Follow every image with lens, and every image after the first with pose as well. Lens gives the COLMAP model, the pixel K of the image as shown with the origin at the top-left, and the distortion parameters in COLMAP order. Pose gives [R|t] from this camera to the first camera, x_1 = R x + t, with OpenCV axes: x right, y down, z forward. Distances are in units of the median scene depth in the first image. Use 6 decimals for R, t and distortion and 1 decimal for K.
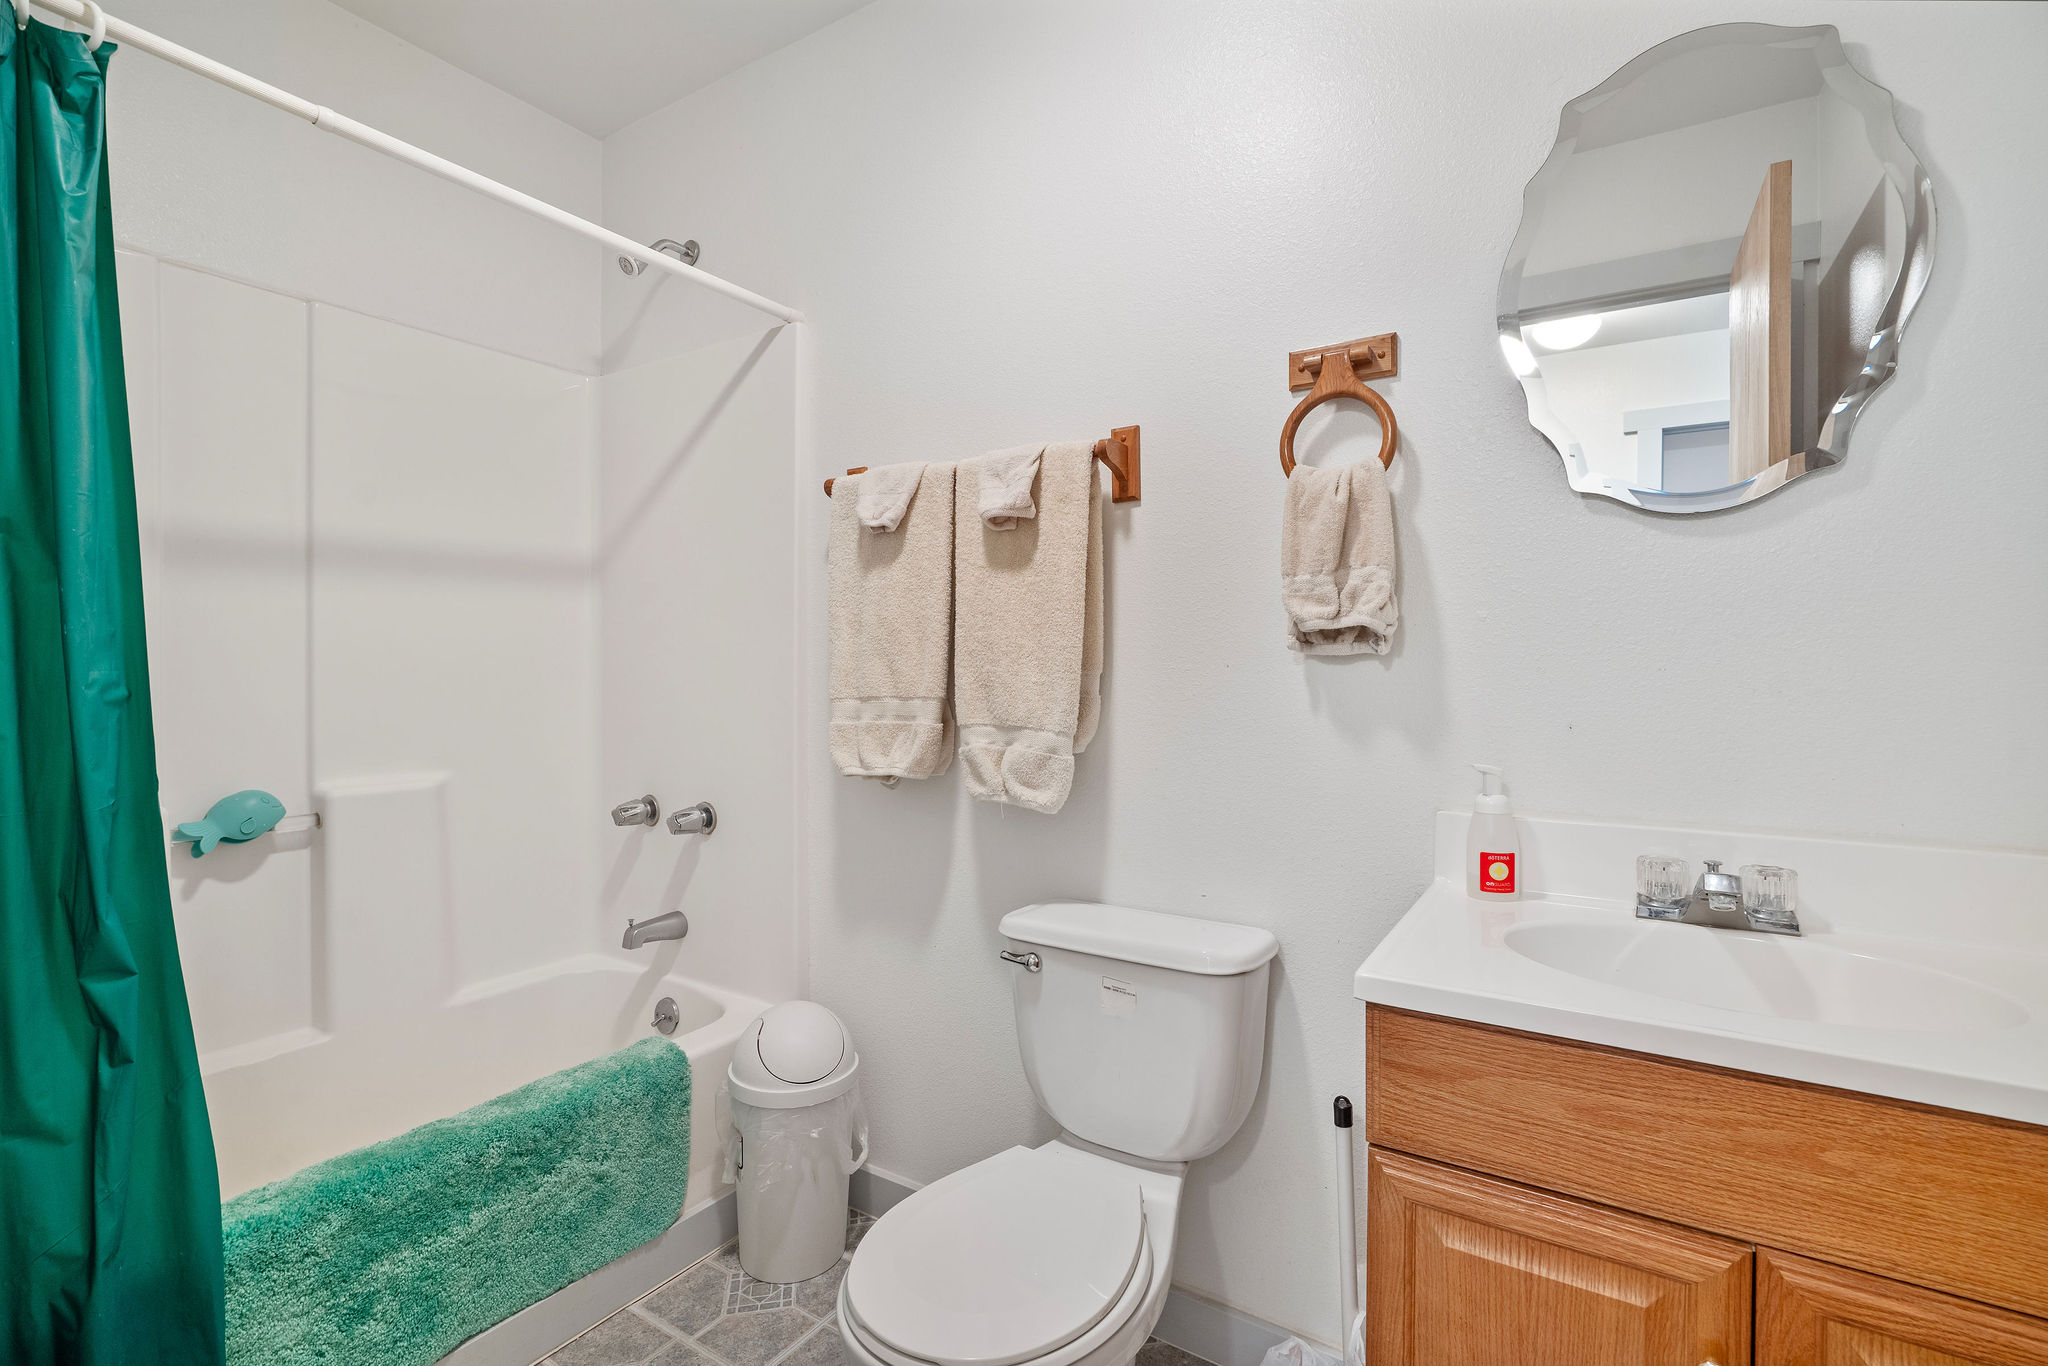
lens RADIAL K [[947.8, 0, 1021.2], [0, 947.8, 679.3], [0, 0, 1]] dist [-0.001898, -0.000220]
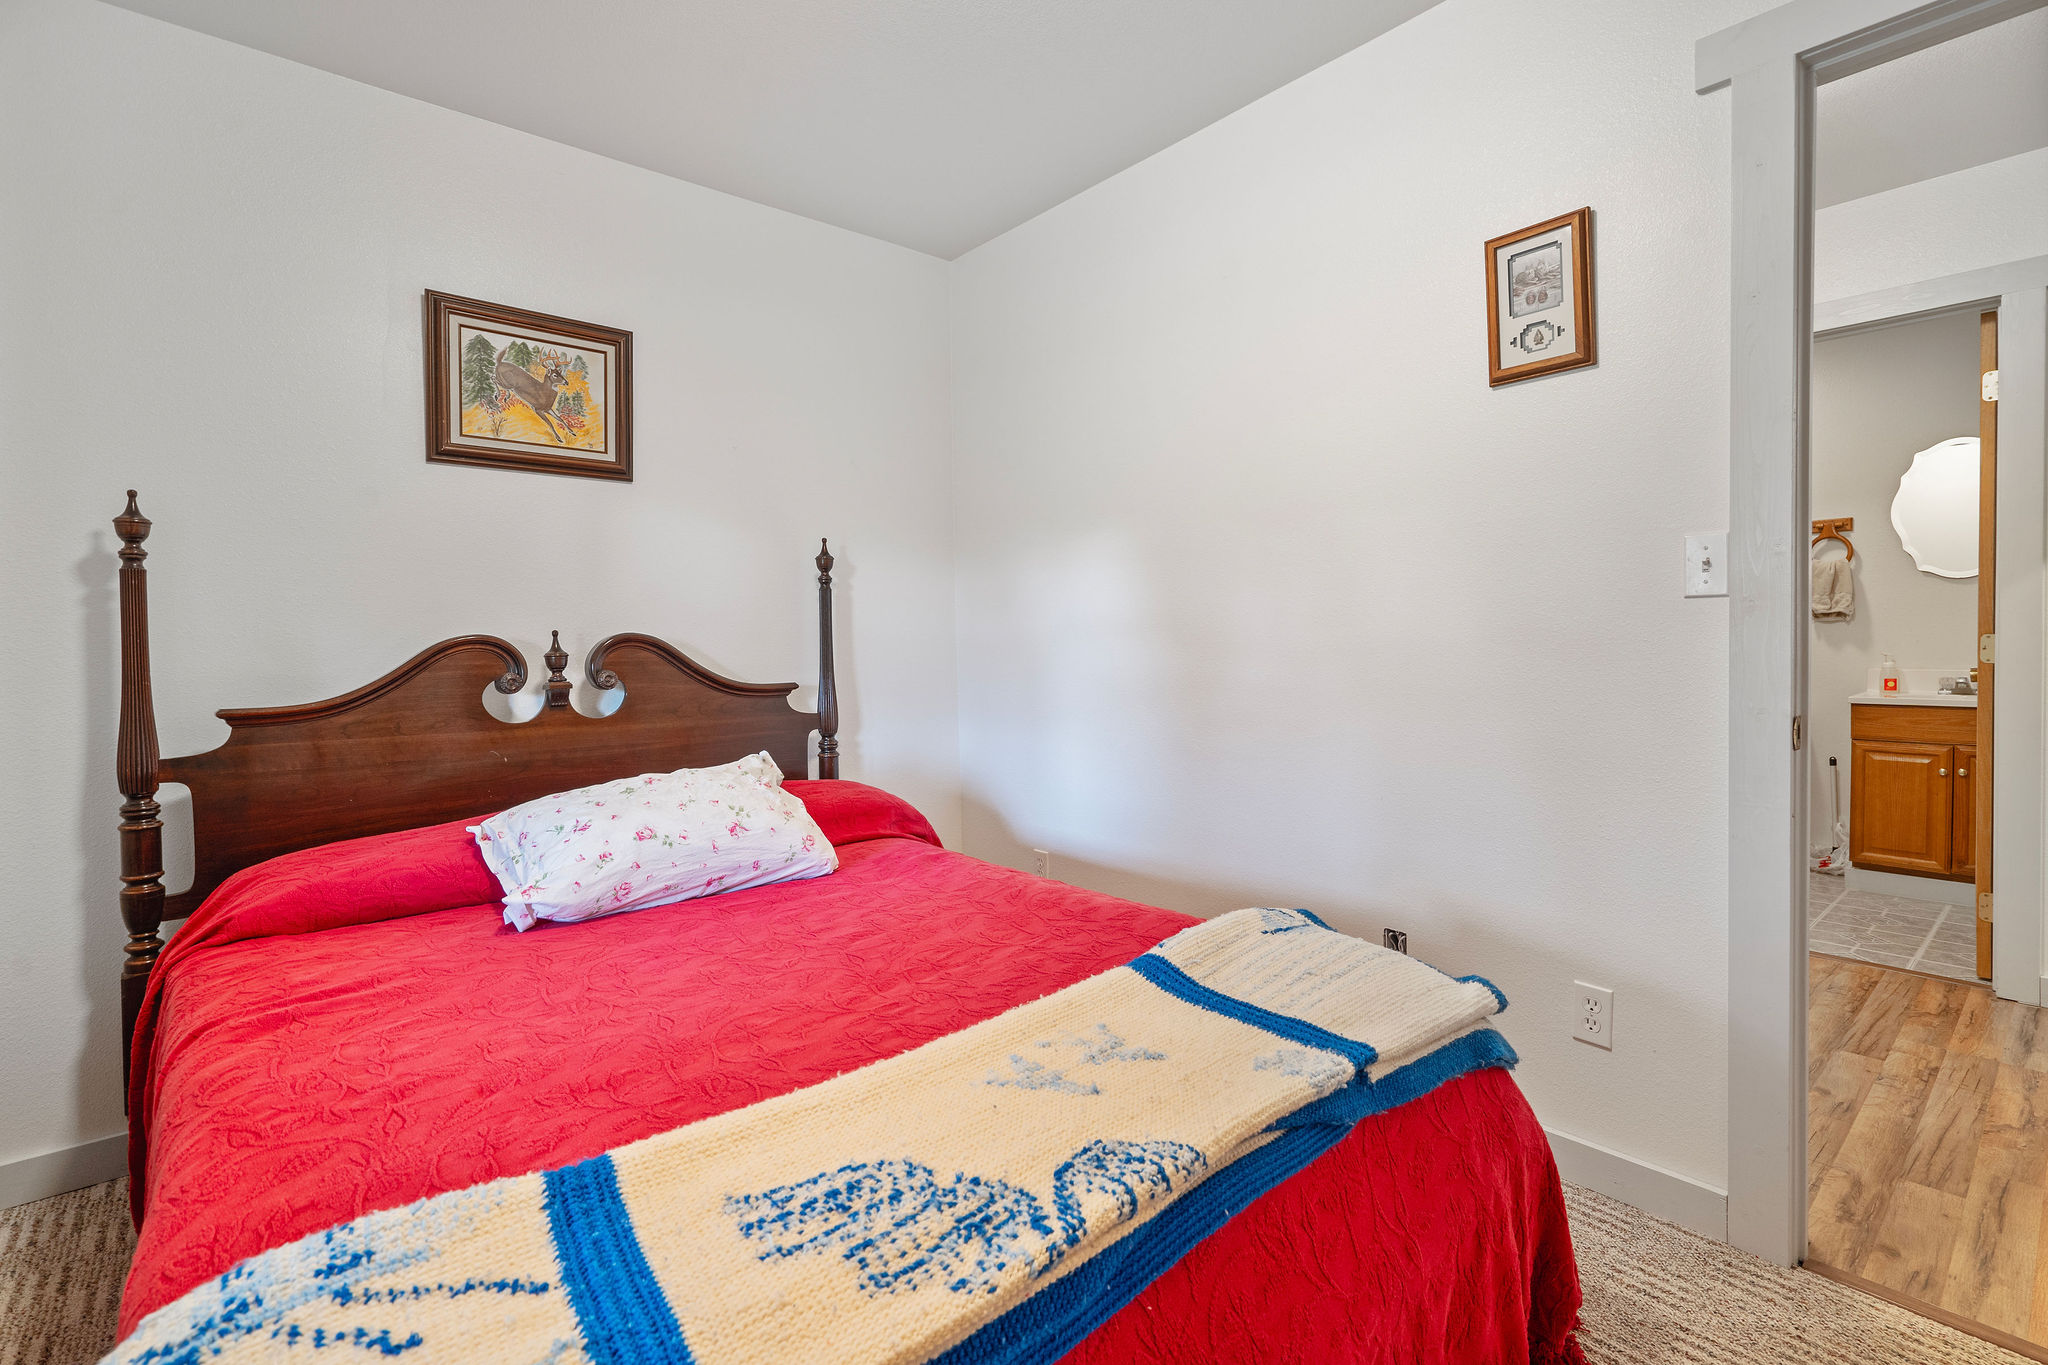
lens RADIAL K [[947.8, 0, 1027.2], [0, 947.8, 668.6], [0, 0, 1]] dist [-0.001898, -0.000220]
pose [[0.960821, 0.001113, -0.277166, -1.362958], [0.001802, 0.999946, 0.010261, 0.095848], [0.277163, -0.010359, 0.960767, -2.774356]]
